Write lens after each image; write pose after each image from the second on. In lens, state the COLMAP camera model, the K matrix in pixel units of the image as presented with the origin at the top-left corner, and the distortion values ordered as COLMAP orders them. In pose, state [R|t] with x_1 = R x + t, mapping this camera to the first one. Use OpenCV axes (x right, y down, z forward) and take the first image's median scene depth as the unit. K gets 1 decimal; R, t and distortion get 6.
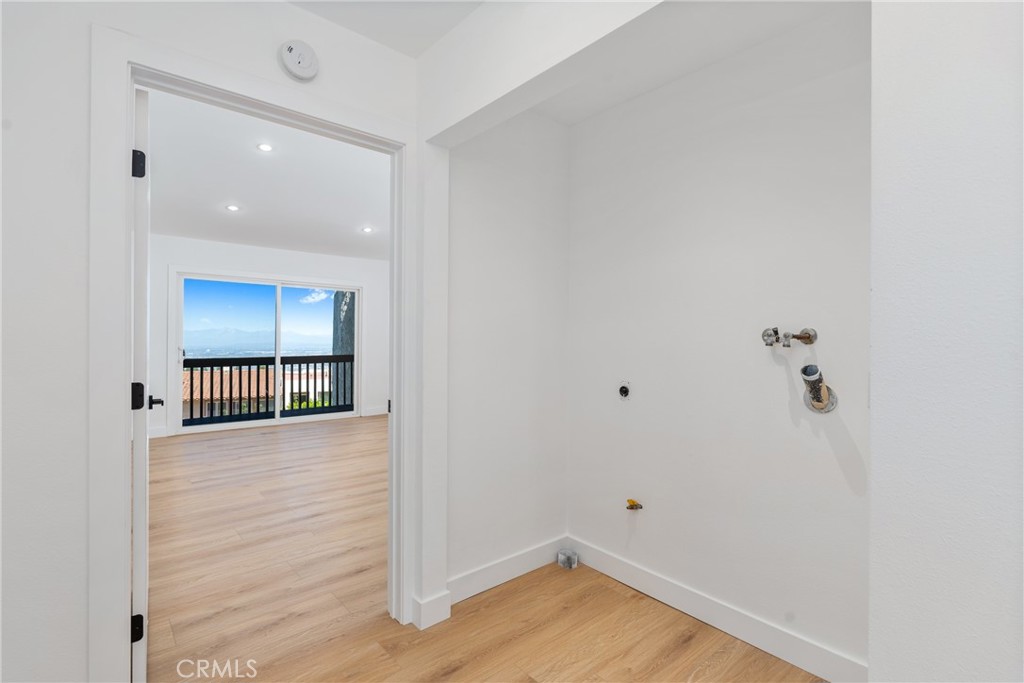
lens RADIAL K [[463.2, 0, 510.8], [0, 463.2, 341.0], [0, 0, 1]] dist [-0.002016, -0.000728]
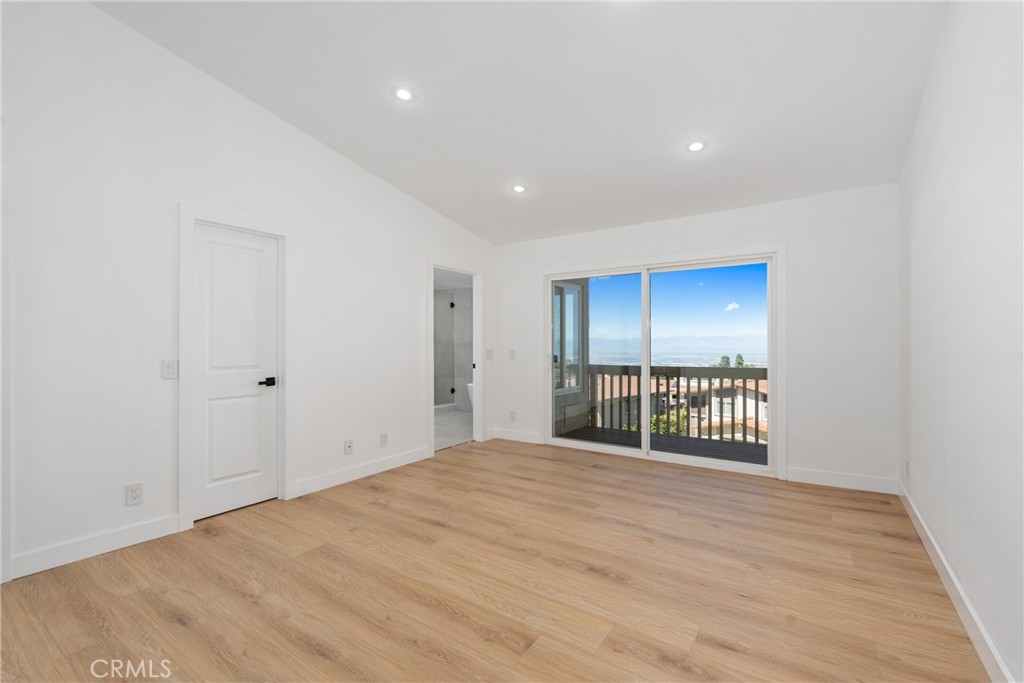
lens RADIAL K [[442.7, 0, 506.6], [0, 442.7, 340.7], [0, 0, 1]] dist [-0.001253, -0.000333]
pose [[0.249098, -0.015286, -0.968358, 0.122696], [0.003478, 0.999883, -0.014890, 0.000502], [0.968472, 0.000341, 0.249122, 0.549000]]
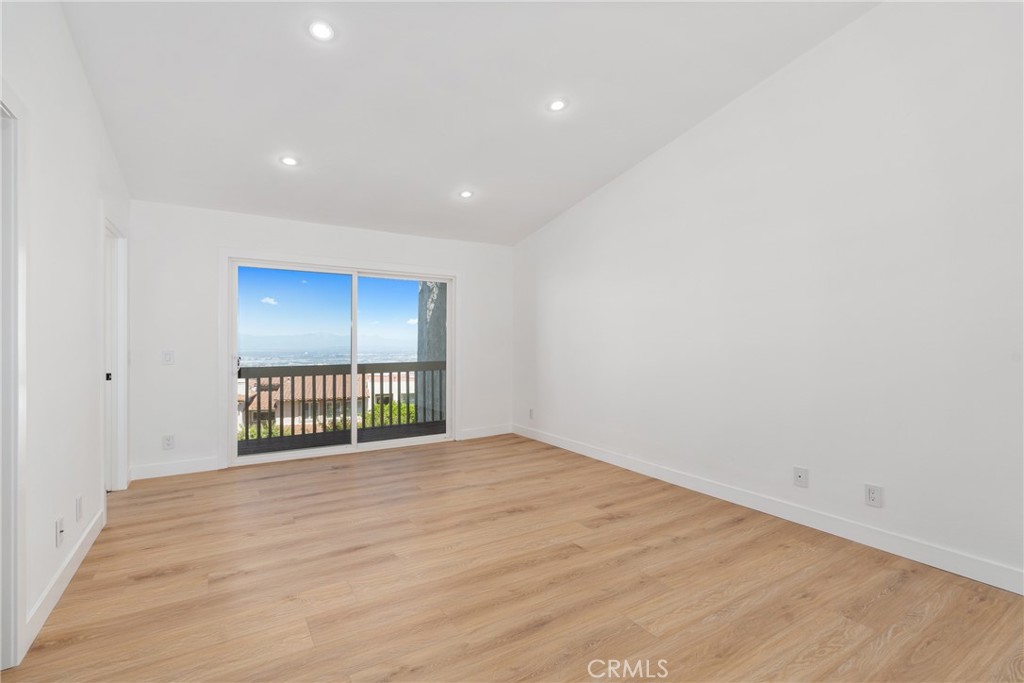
lens RADIAL K [[463.2, 0, 510.8], [0, 463.2, 341.0], [0, 0, 1]] dist [-0.002016, -0.000728]
pose [[0.987004, -0.007767, -0.160505, -0.103998], [0.007119, 0.999964, -0.004611, -0.002005], [0.160535, 0.003409, 0.987024, 0.242492]]
